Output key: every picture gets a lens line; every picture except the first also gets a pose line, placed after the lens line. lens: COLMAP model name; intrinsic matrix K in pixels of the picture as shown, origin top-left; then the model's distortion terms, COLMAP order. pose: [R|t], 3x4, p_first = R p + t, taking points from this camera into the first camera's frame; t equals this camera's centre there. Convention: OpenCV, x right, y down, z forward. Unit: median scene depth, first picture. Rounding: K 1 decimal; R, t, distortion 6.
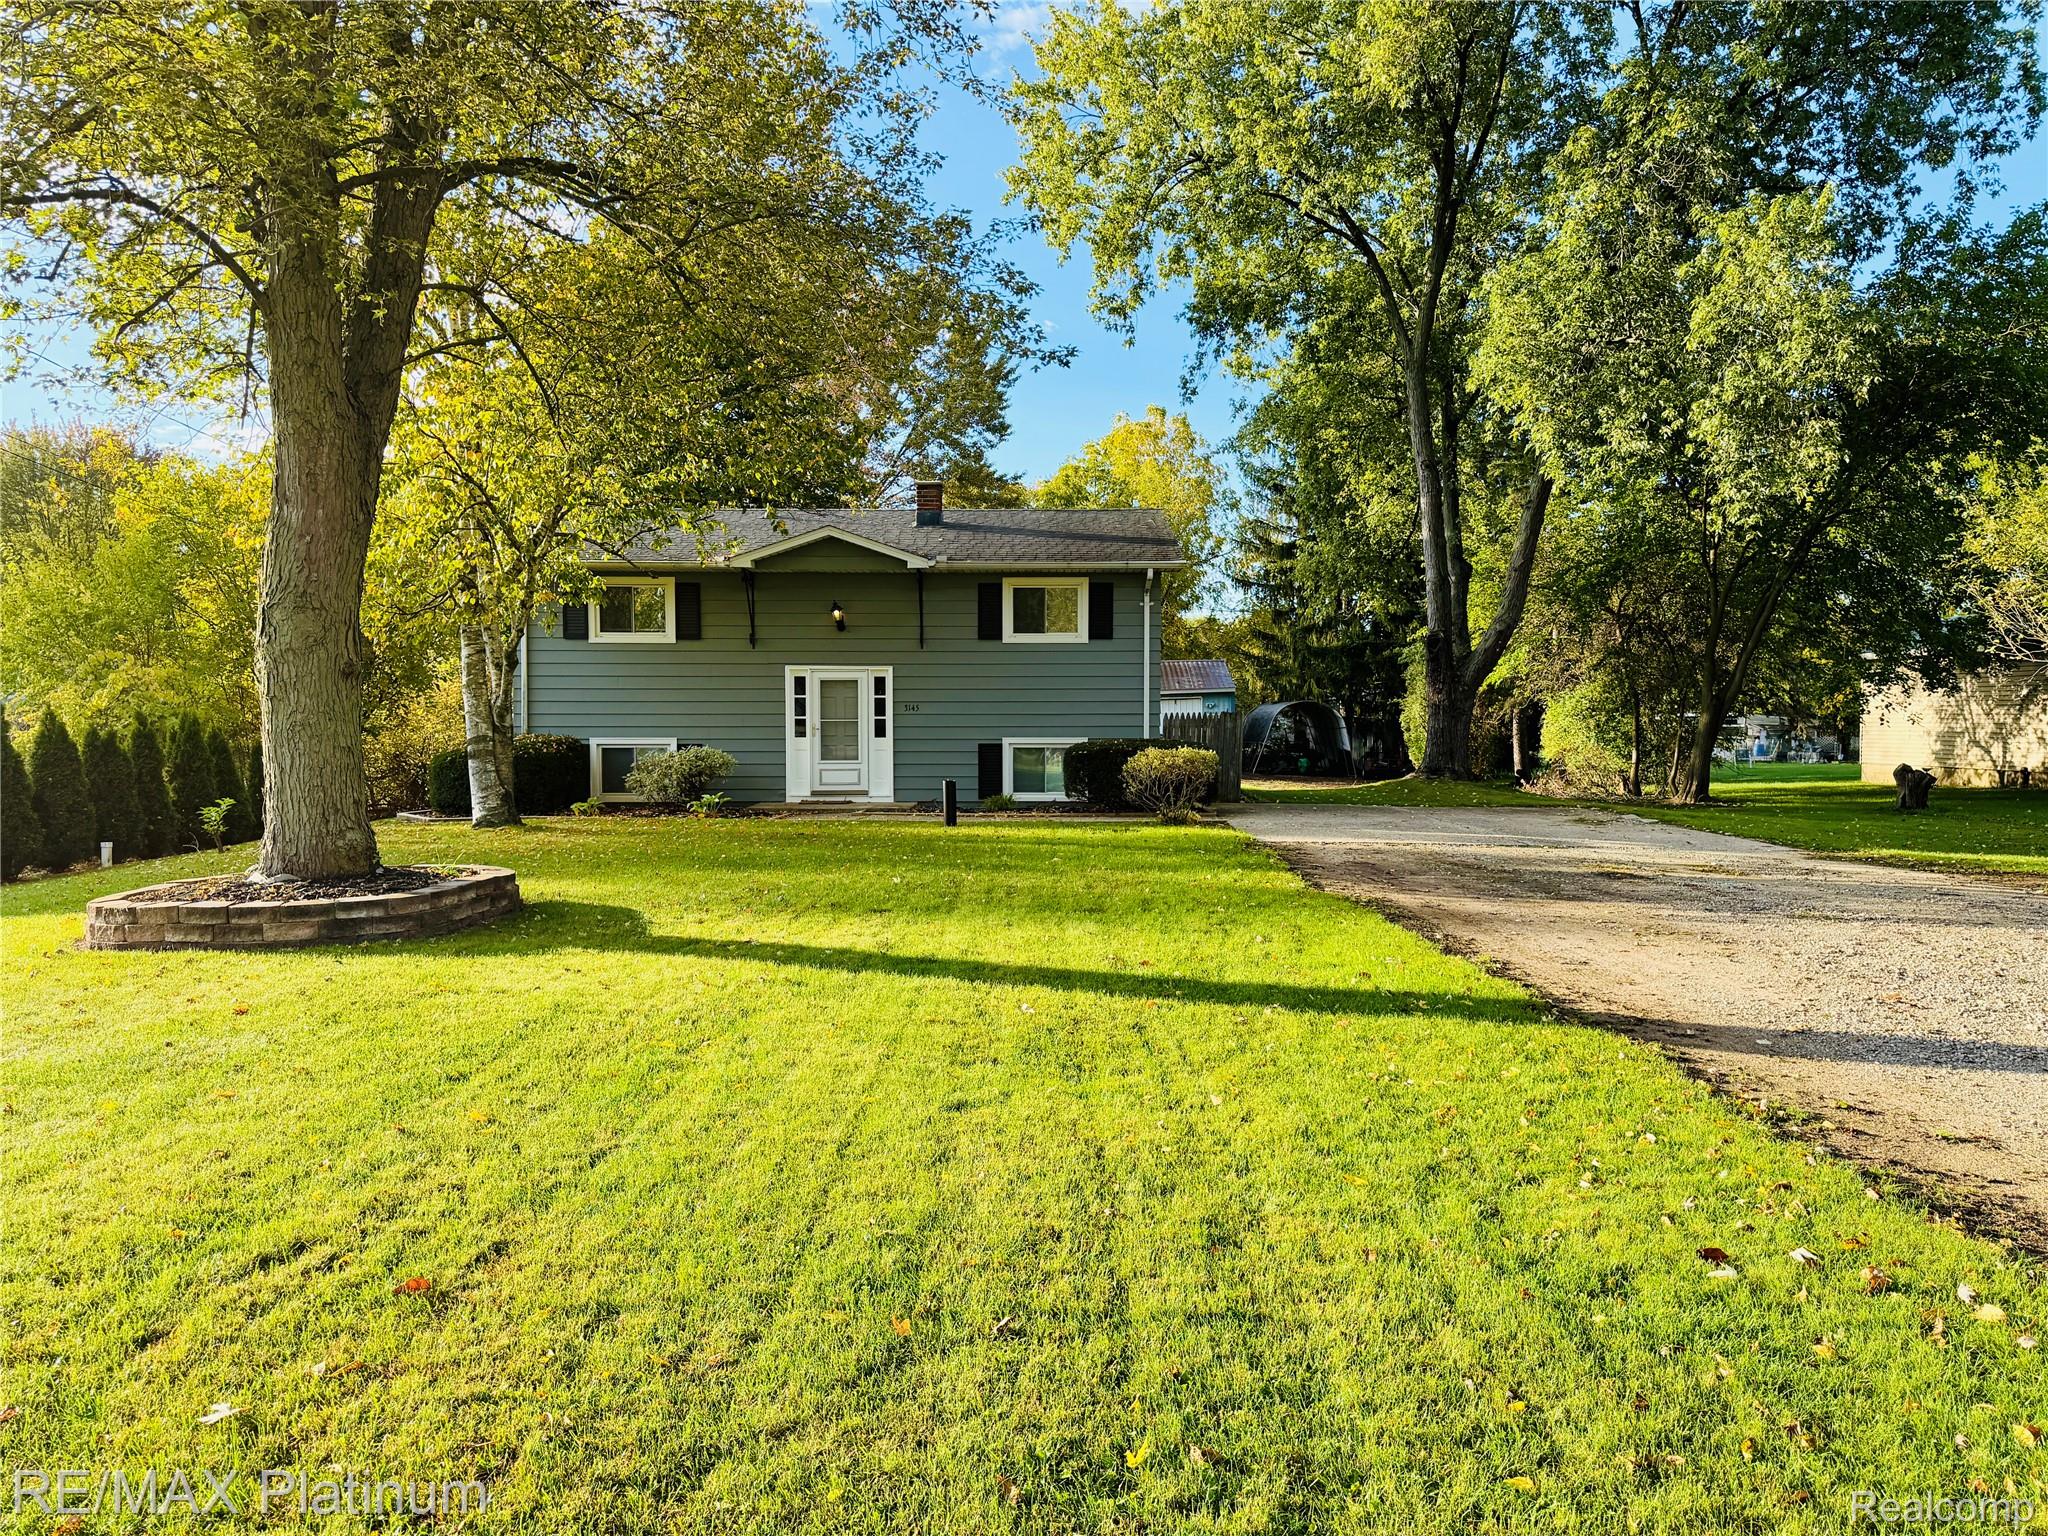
lens RADIAL K [[1463.0, 0, 1023.3], [0, 1463.0, 767.7], [0, 0, 1]] dist [0.103864, -0.014409]
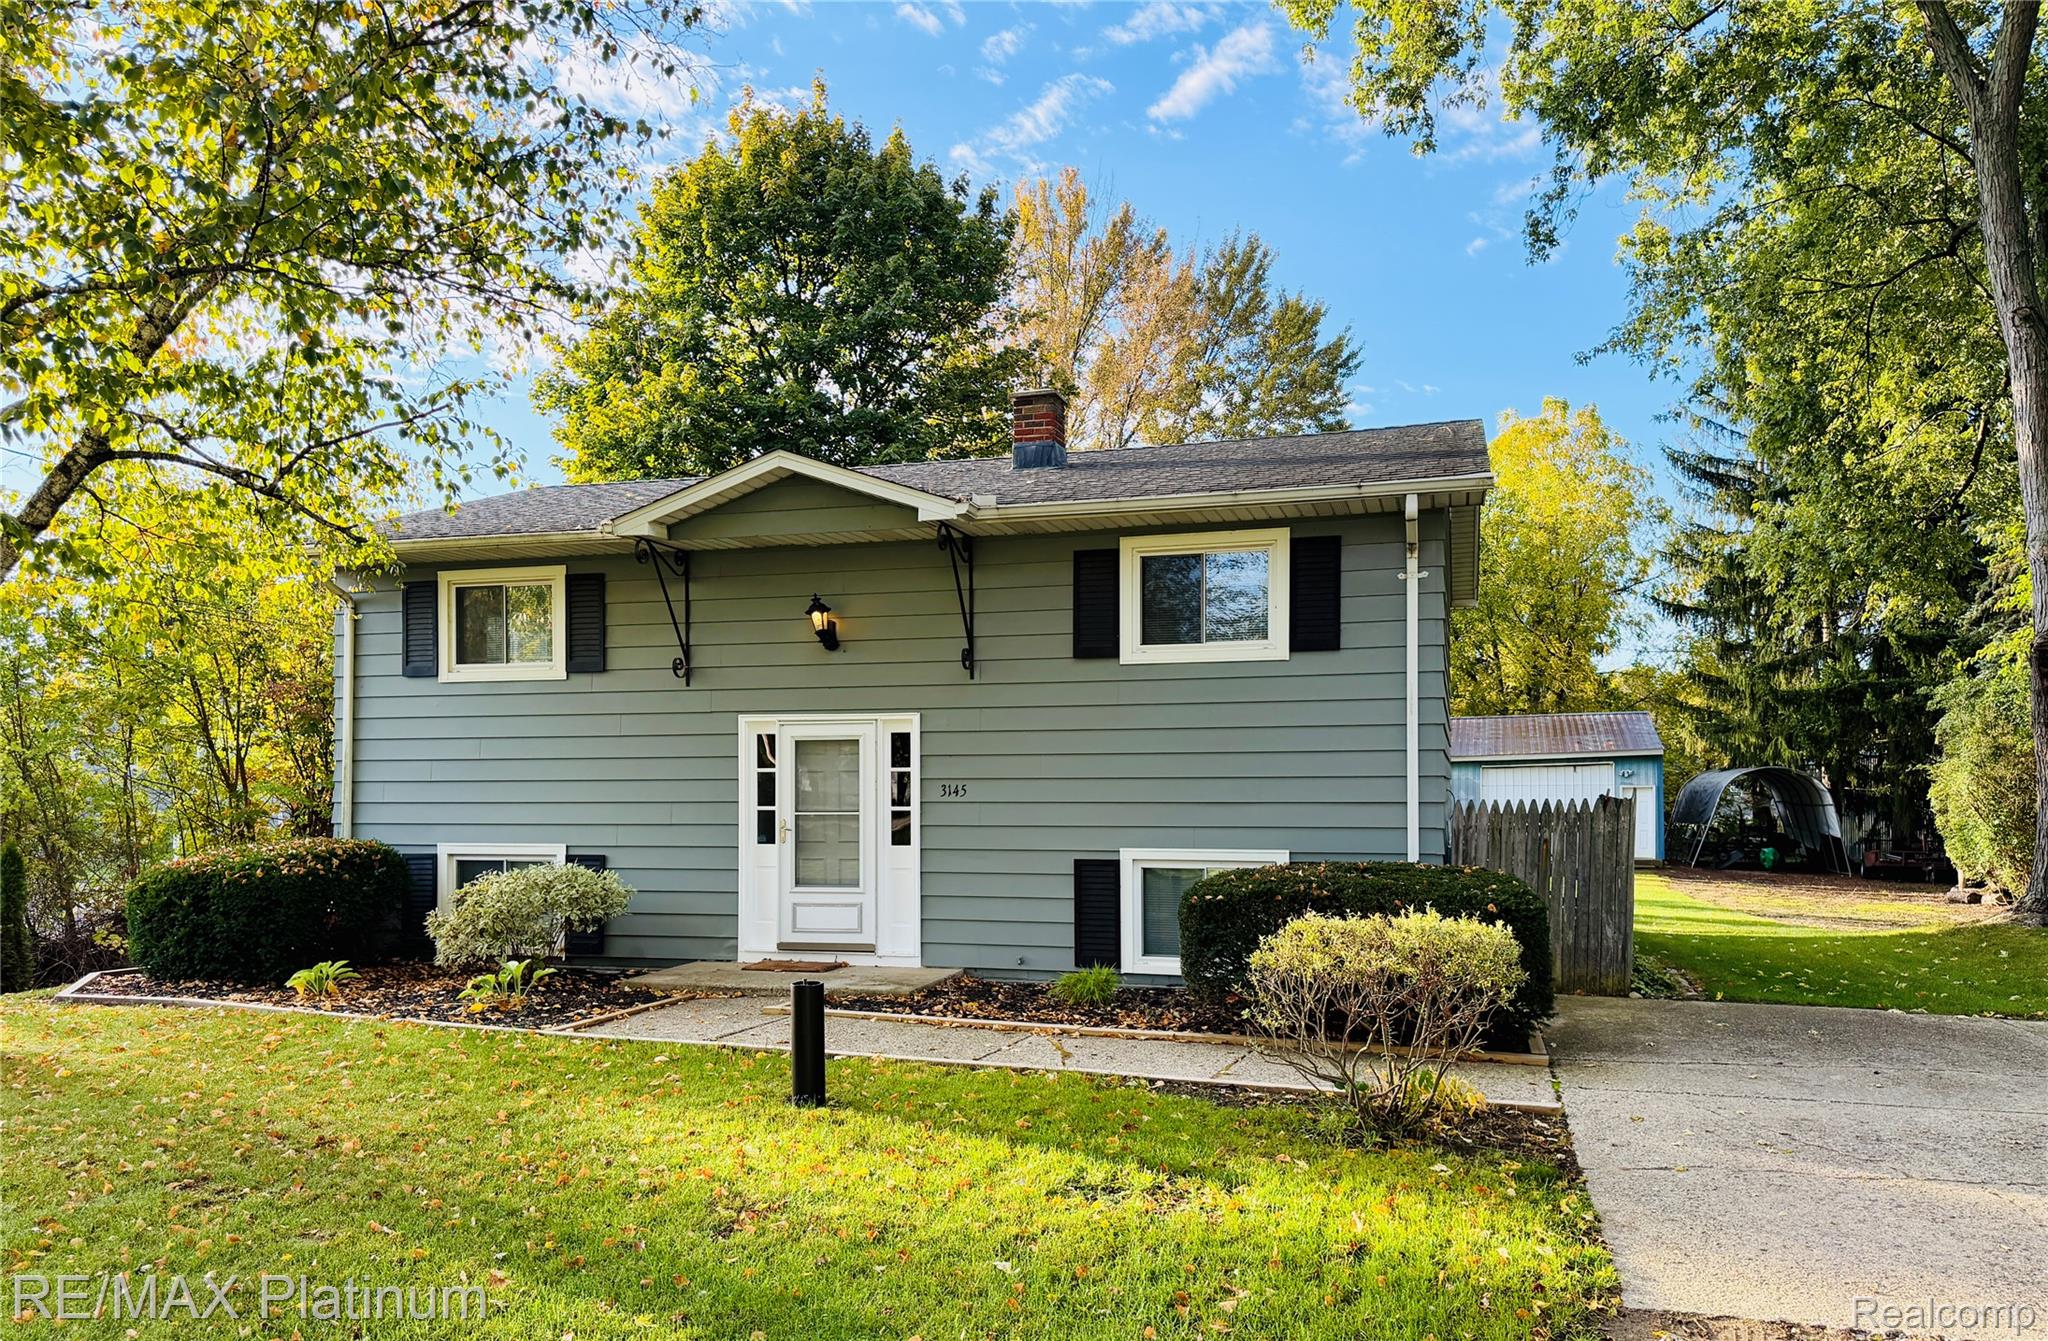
lens RADIAL K [[1453.6, 0, 1016.3], [0, 1453.6, 774.7], [0, 0, 1]] dist [0.020300, -0.005813]
pose [[0.959674, -0.004666, -0.281077, 0.093137], [-0.006746, 0.999192, -0.039619, -0.025915], [0.281034, 0.039917, 0.958867, 0.501203]]
